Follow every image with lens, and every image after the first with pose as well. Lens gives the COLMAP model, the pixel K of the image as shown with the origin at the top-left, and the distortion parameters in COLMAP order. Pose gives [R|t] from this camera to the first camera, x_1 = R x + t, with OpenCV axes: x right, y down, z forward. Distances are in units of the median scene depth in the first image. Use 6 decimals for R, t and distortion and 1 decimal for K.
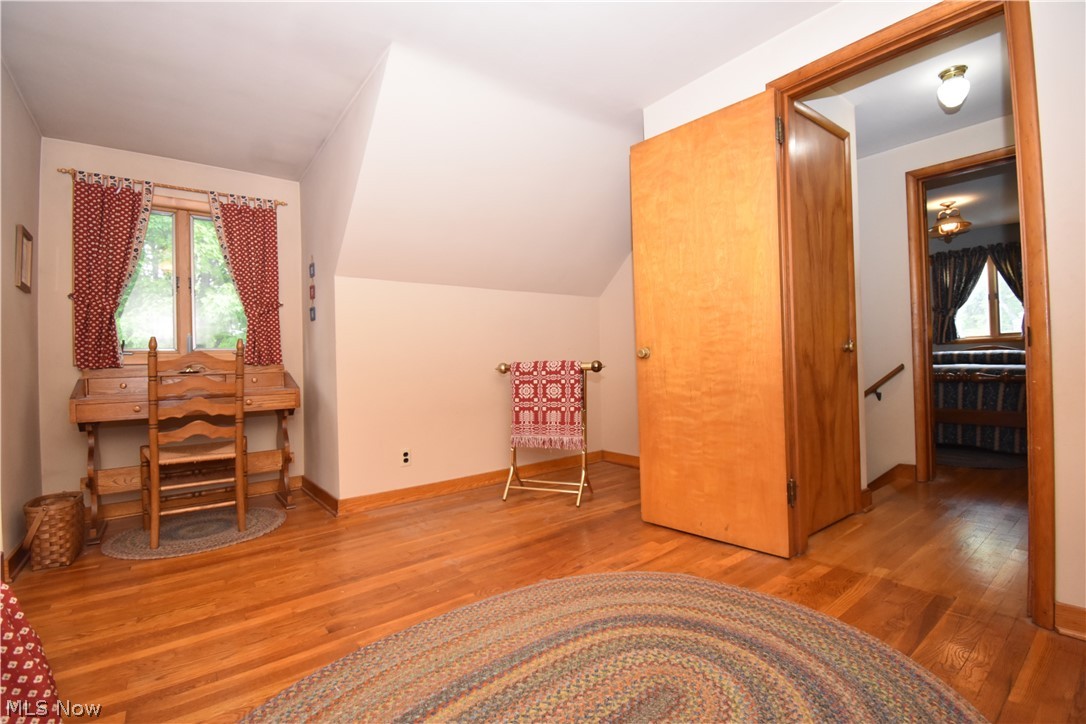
lens RADIAL K [[486.0, 0, 544.8], [0, 486.0, 358.6], [0, 0, 1]] dist [0.023529, -0.027638]
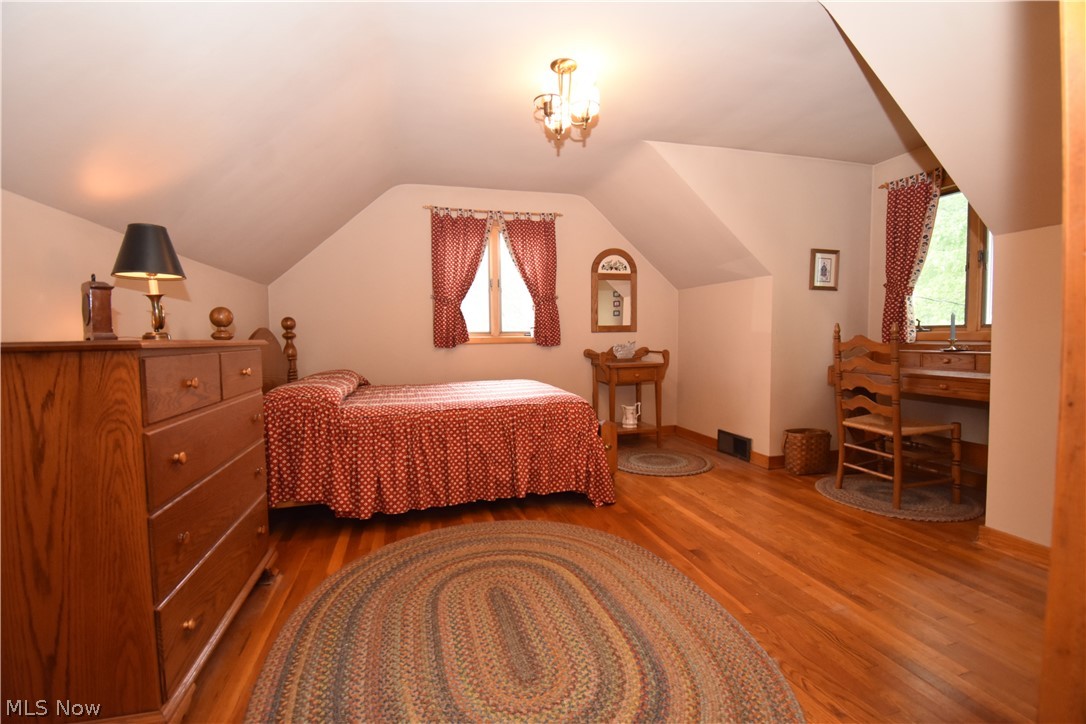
lens RADIAL K [[479.0, 0, 544.0], [0, 479.0, 358.3], [0, 0, 1]] dist [0.023142, -0.025532]
pose [[-0.377977, 0.076490, -0.922650, 0.699348], [0.029584, 0.997070, 0.070541, -0.070115], [0.925342, -0.000633, -0.379132, 0.841622]]
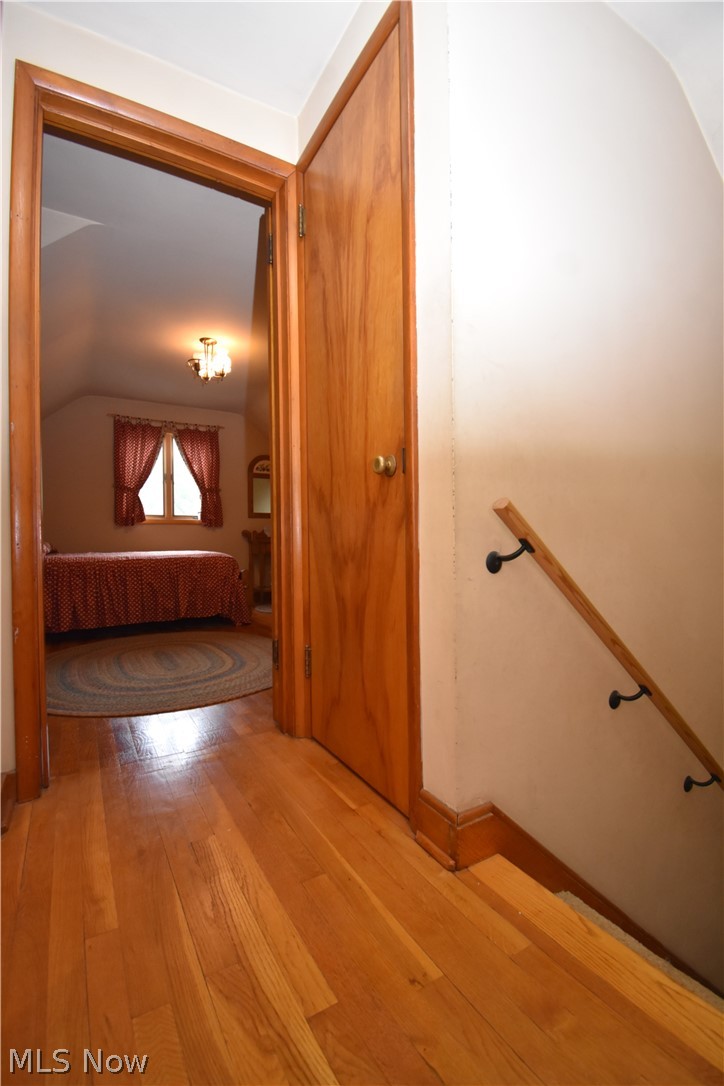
lens RADIAL K [[479.0, 0, 367.8], [0, 479.0, 545.3], [0, 0, 1]] dist [0.023142, -0.025532]
pose [[-0.118137, 0.036978, -0.992309, 1.314929], [0.020451, 0.999185, 0.034799, 0.044645], [0.992787, -0.016183, -0.118797, 1.233889]]
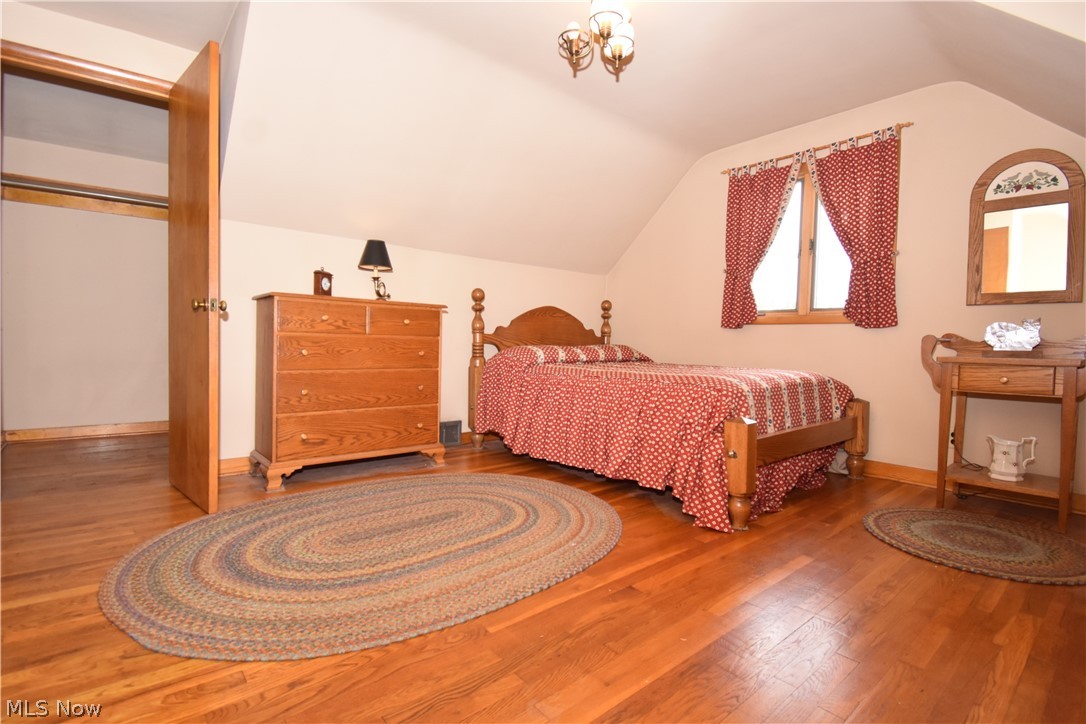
lens RADIAL K [[512.0, 0, 547.1], [0, 512.0, 357.0], [0, 0, 1]] dist [0.034562, -0.032454]
pose [[-0.998931, 0.009264, -0.045295, -0.171917], [0.008050, 0.999605, 0.026920, 0.054083], [0.045526, 0.026527, -0.998611, 1.491851]]
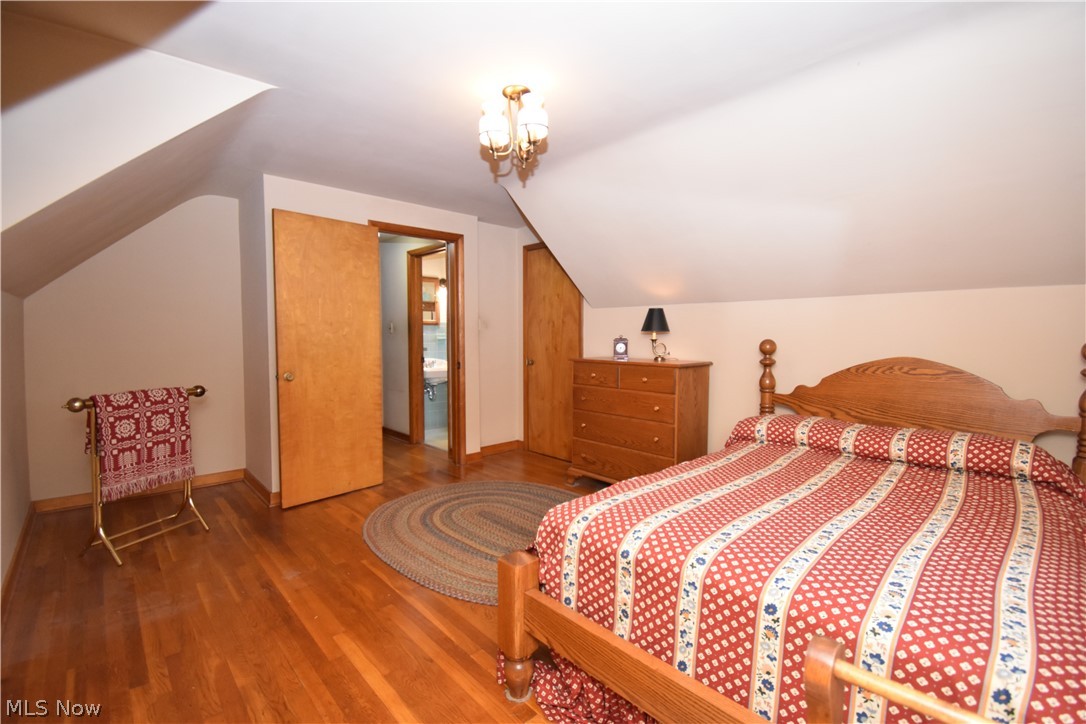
lens RADIAL K [[486.0, 0, 544.8], [0, 486.0, 358.6], [0, 0, 1]] dist [0.023529, -0.027638]
pose [[-0.082743, -0.020924, 0.996351, -1.330461], [-0.002225, 0.999781, 0.020811, -0.102558], [-0.996568, -0.000495, -0.082772, 0.512636]]
